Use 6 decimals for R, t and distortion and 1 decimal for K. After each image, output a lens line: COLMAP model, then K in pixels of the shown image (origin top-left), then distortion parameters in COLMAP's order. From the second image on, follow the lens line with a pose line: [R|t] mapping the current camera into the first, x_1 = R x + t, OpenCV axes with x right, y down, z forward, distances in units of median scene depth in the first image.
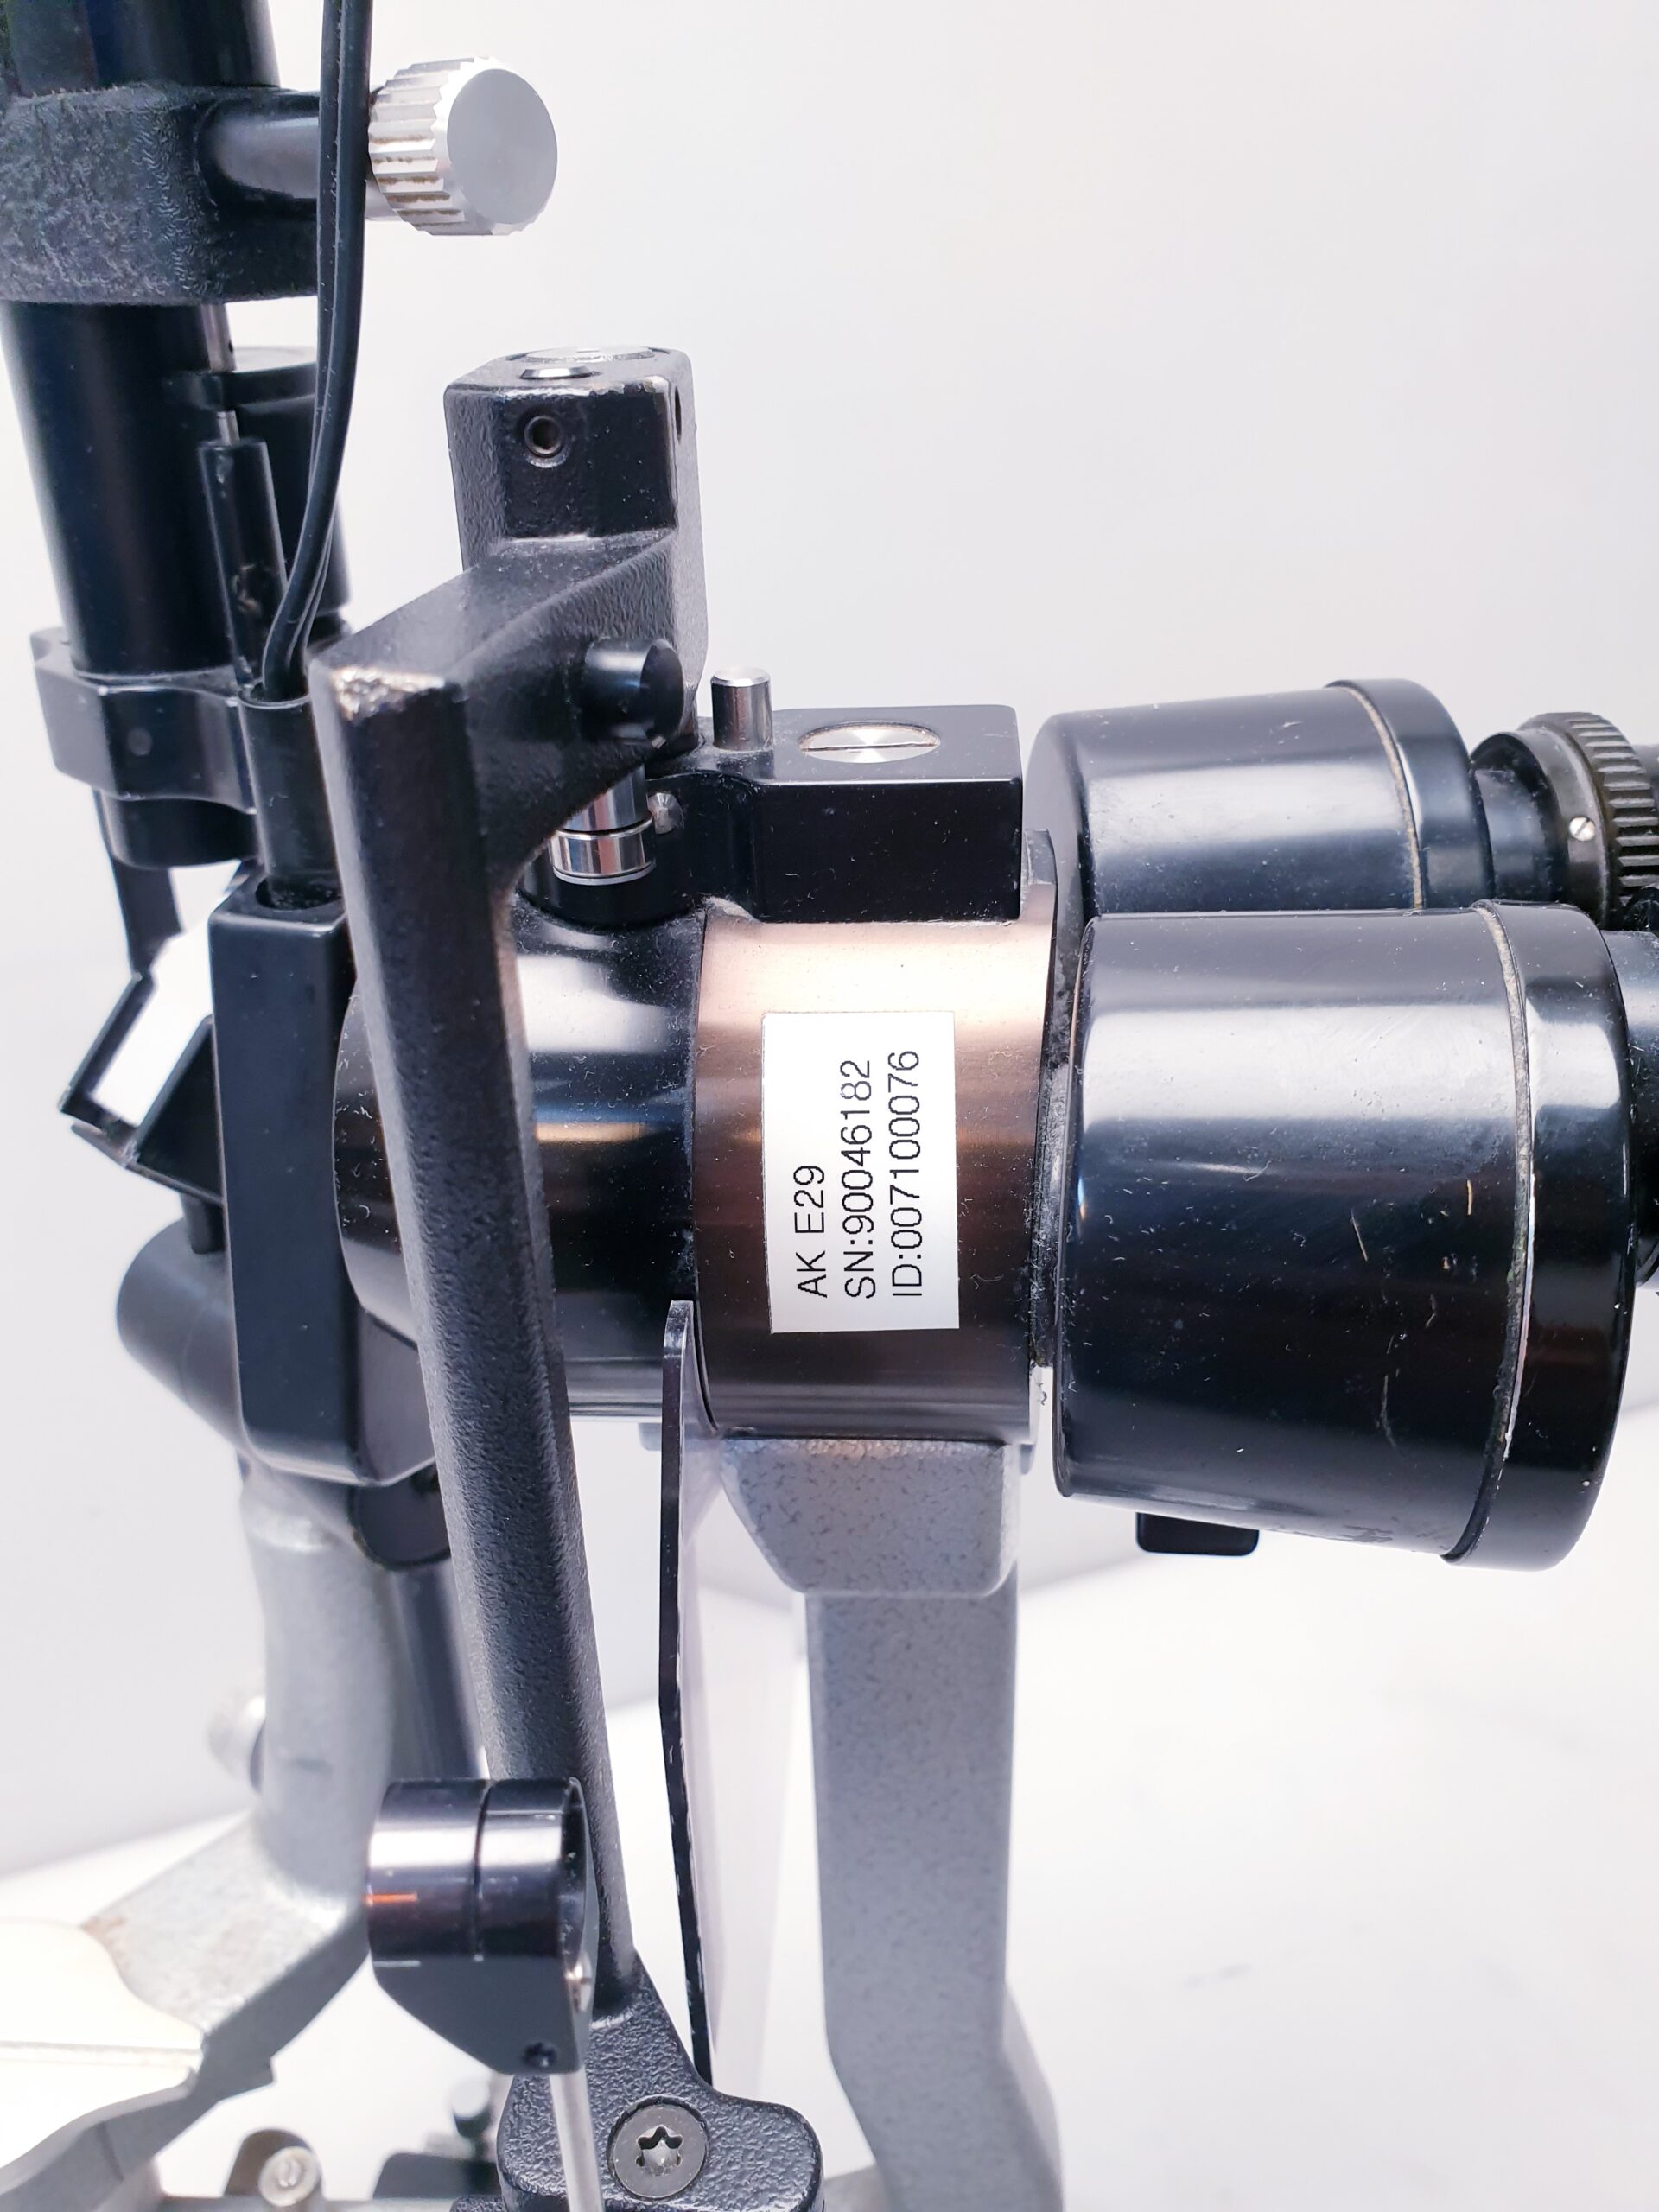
lens RADIAL K [[1836.3, 0, 829.5], [0, 1836.3, 1106.0], [0, 0, 1]] dist [-0.010315, -0.004932]
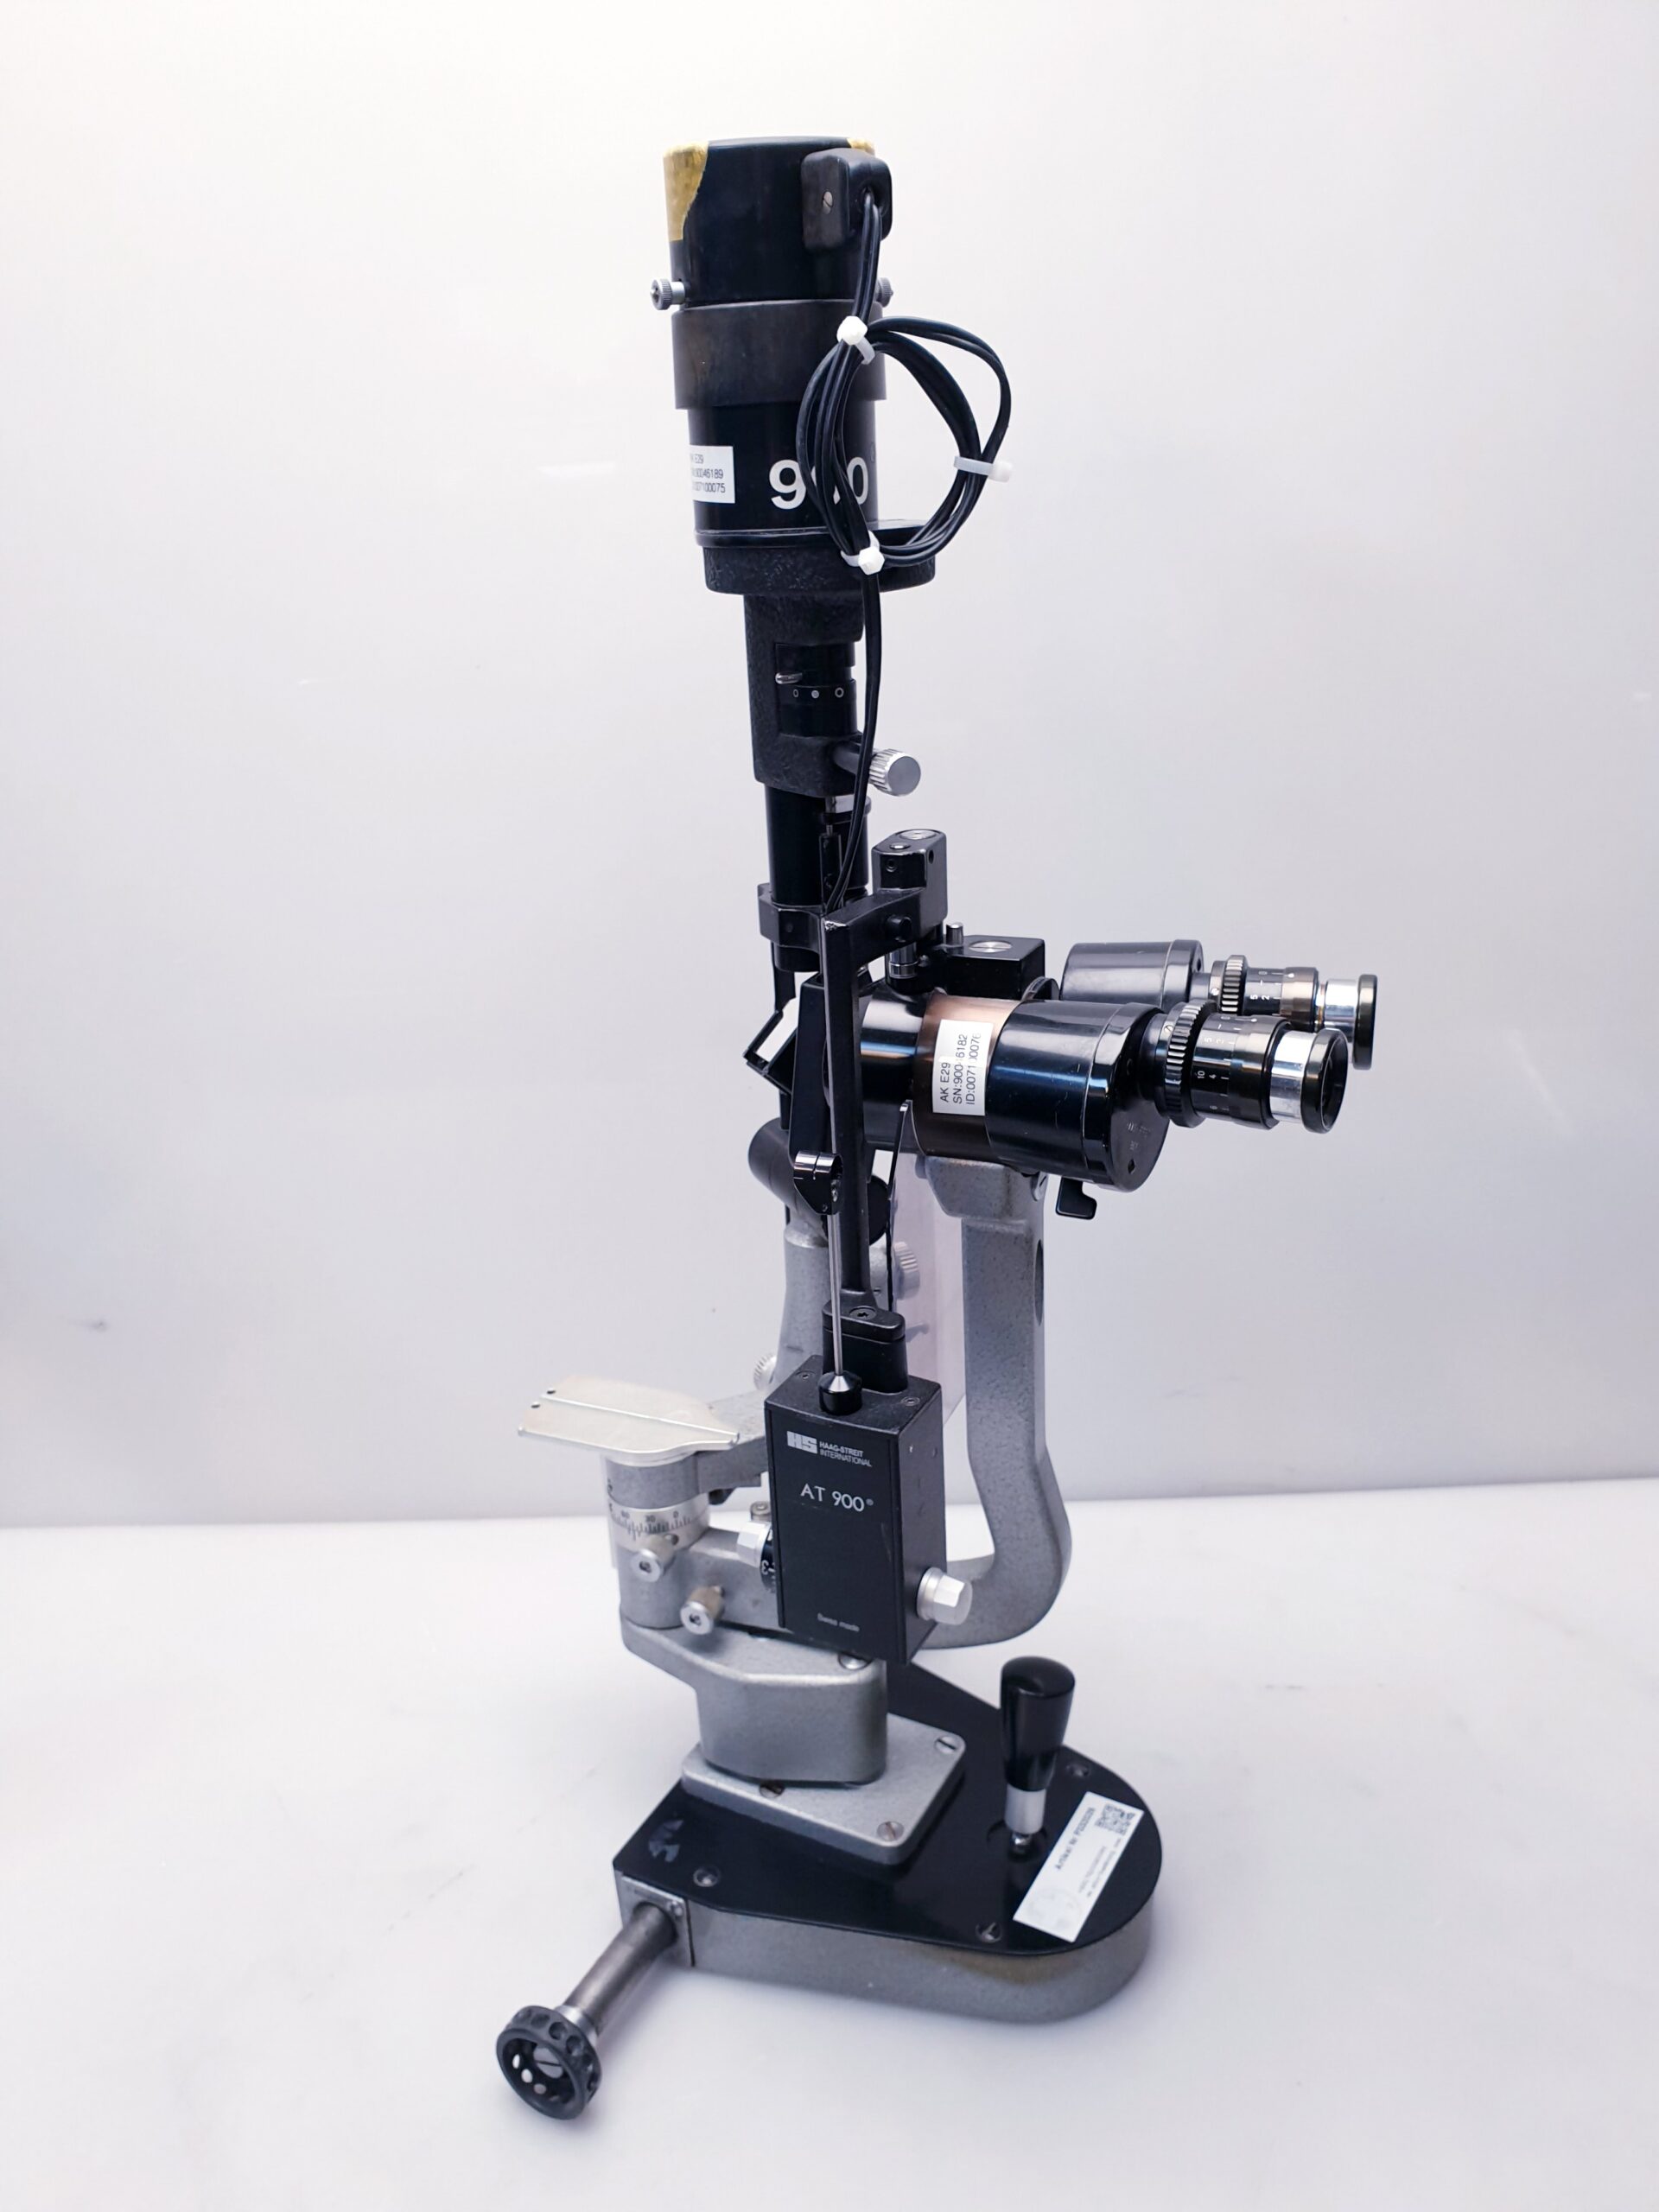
lens RADIAL K [[1645.5, 0, 829.5], [0, 1645.5, 1106.0], [0, 0, 1]] dist [-0.005796, 0.000469]
pose [[0.939444, 0.114566, -0.322985, 0.739363], [-0.144043, 0.987176, -0.068807, 0.333939], [0.310960, 0.111164, 0.943900, -1.866877]]
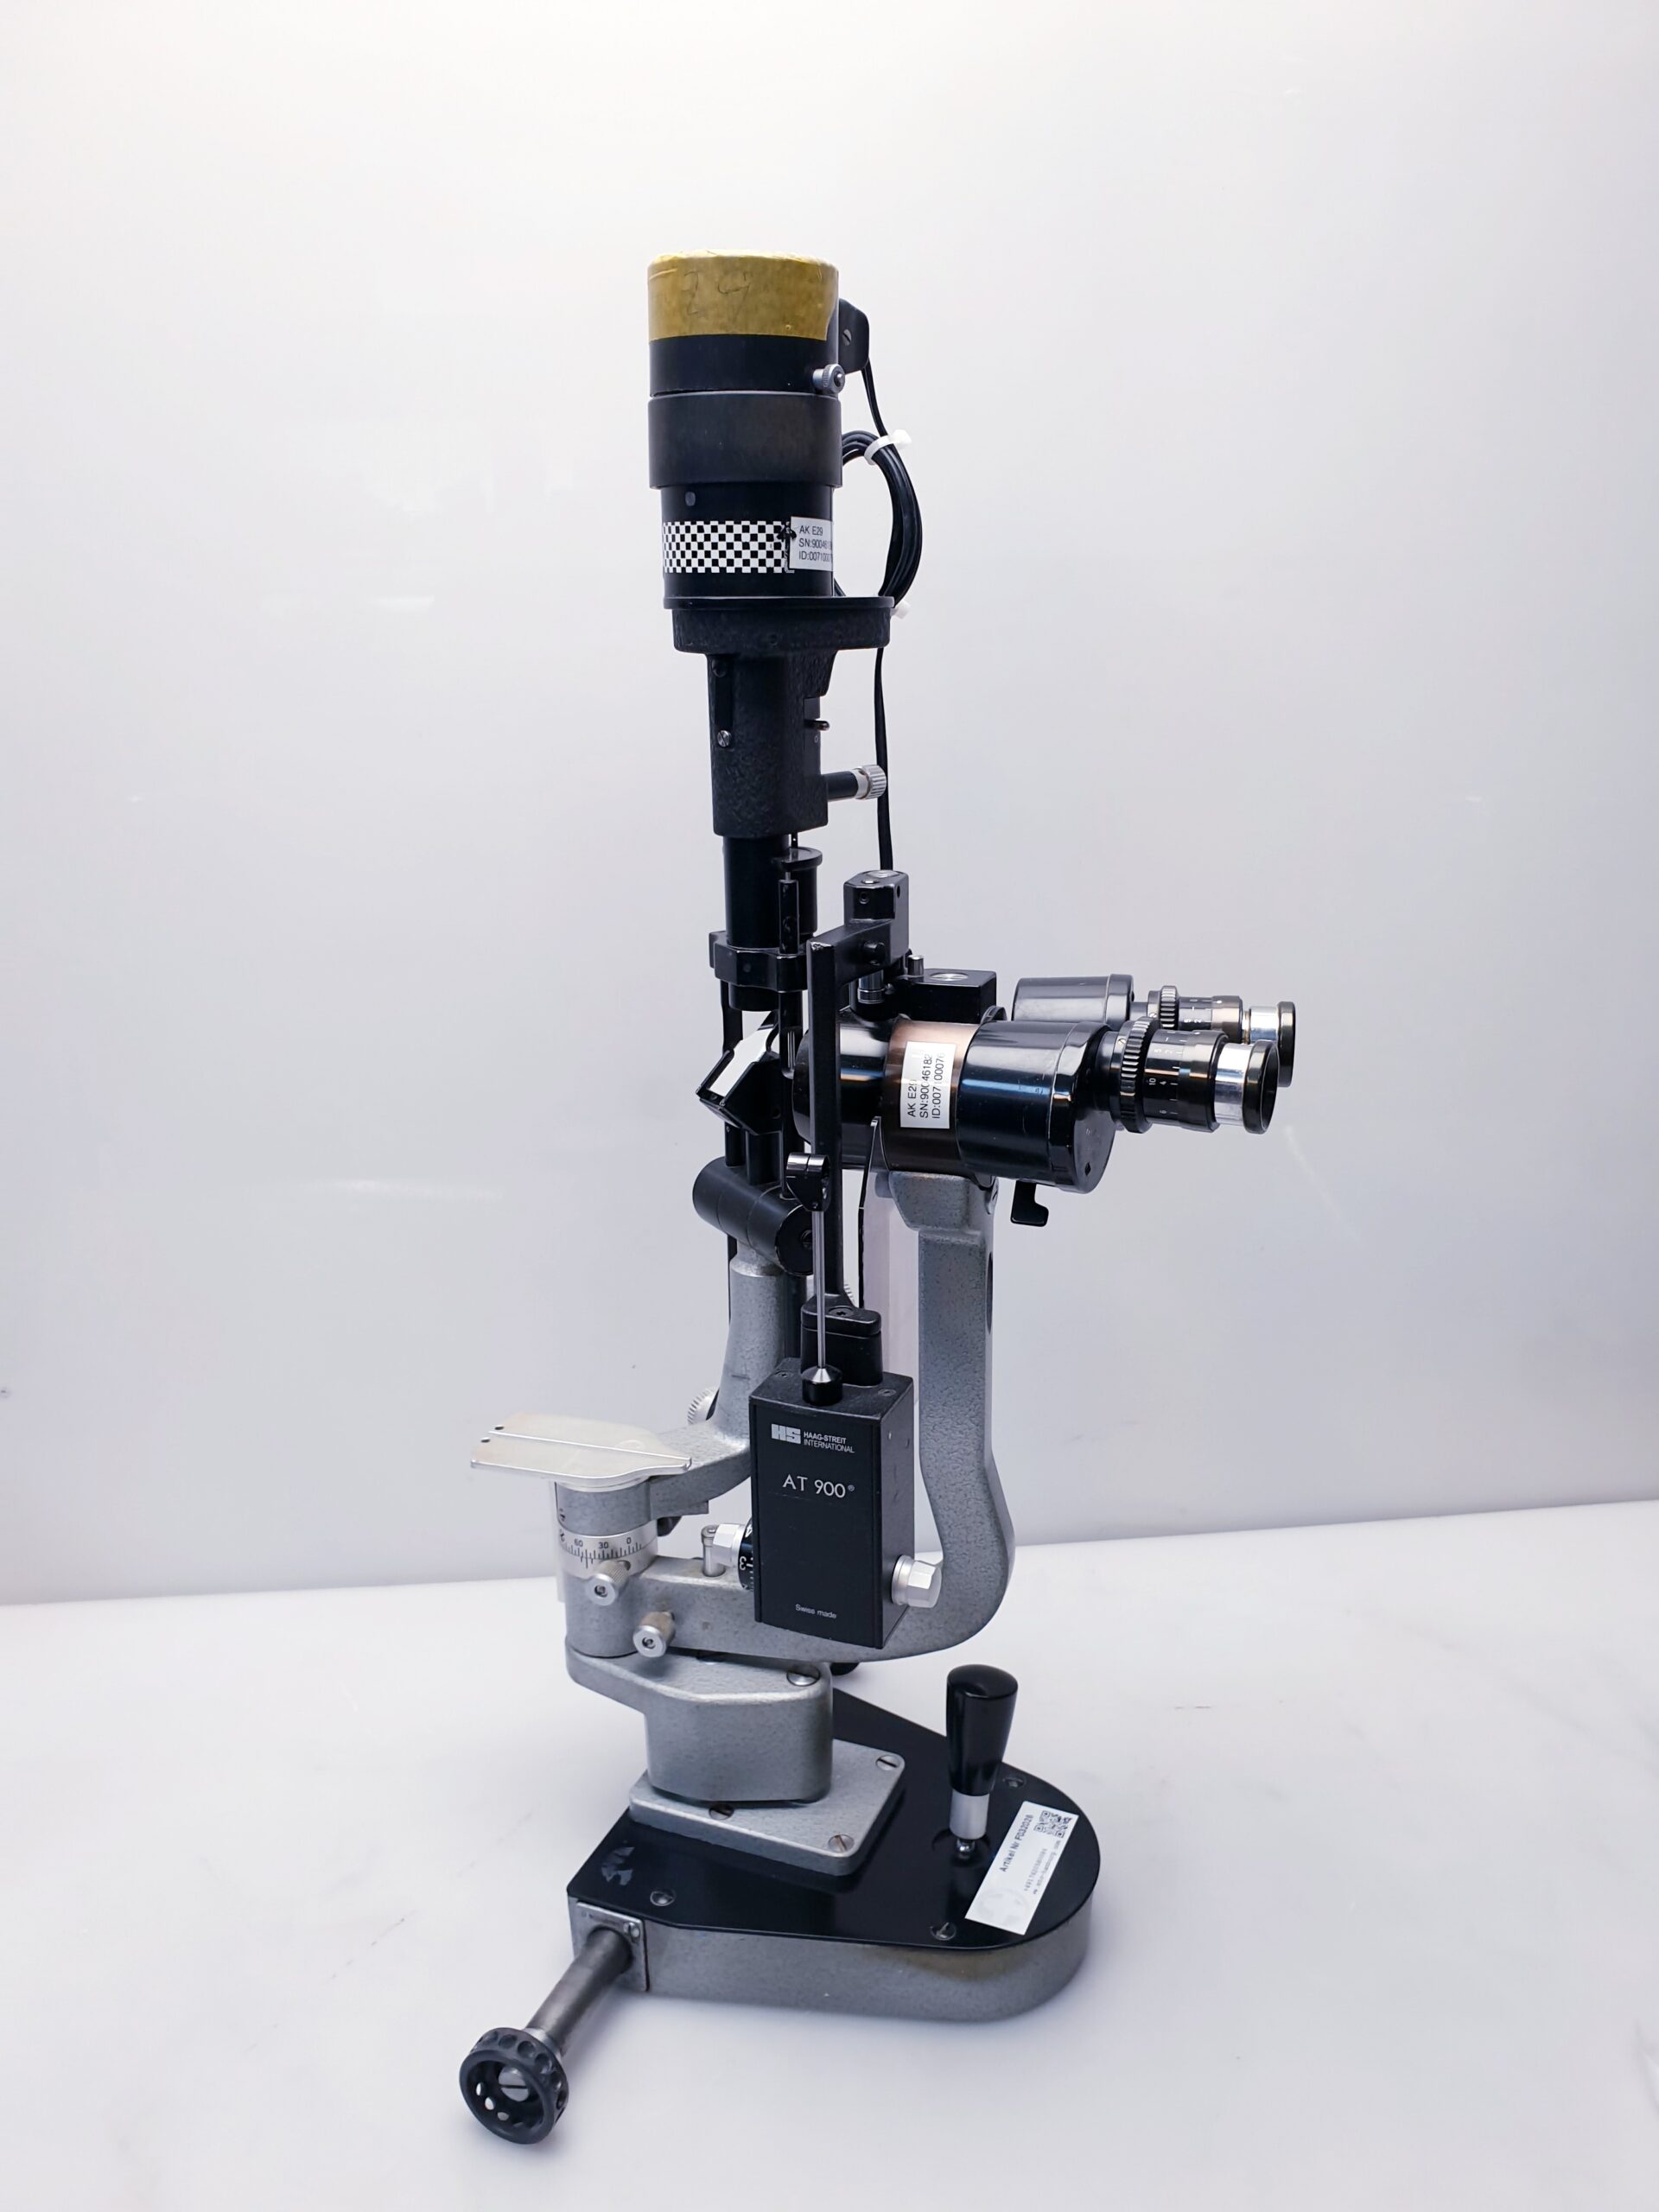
lens RADIAL K [[1645.5, 0, 829.5], [0, 1645.5, 1106.0], [0, 0, 1]] dist [-0.005796, 0.000469]
pose [[0.968677, 0.090091, -0.231404, 0.566212], [-0.128326, 0.979405, -0.155876, 0.588693], [0.212595, 0.180689, 0.960289, -2.125818]]
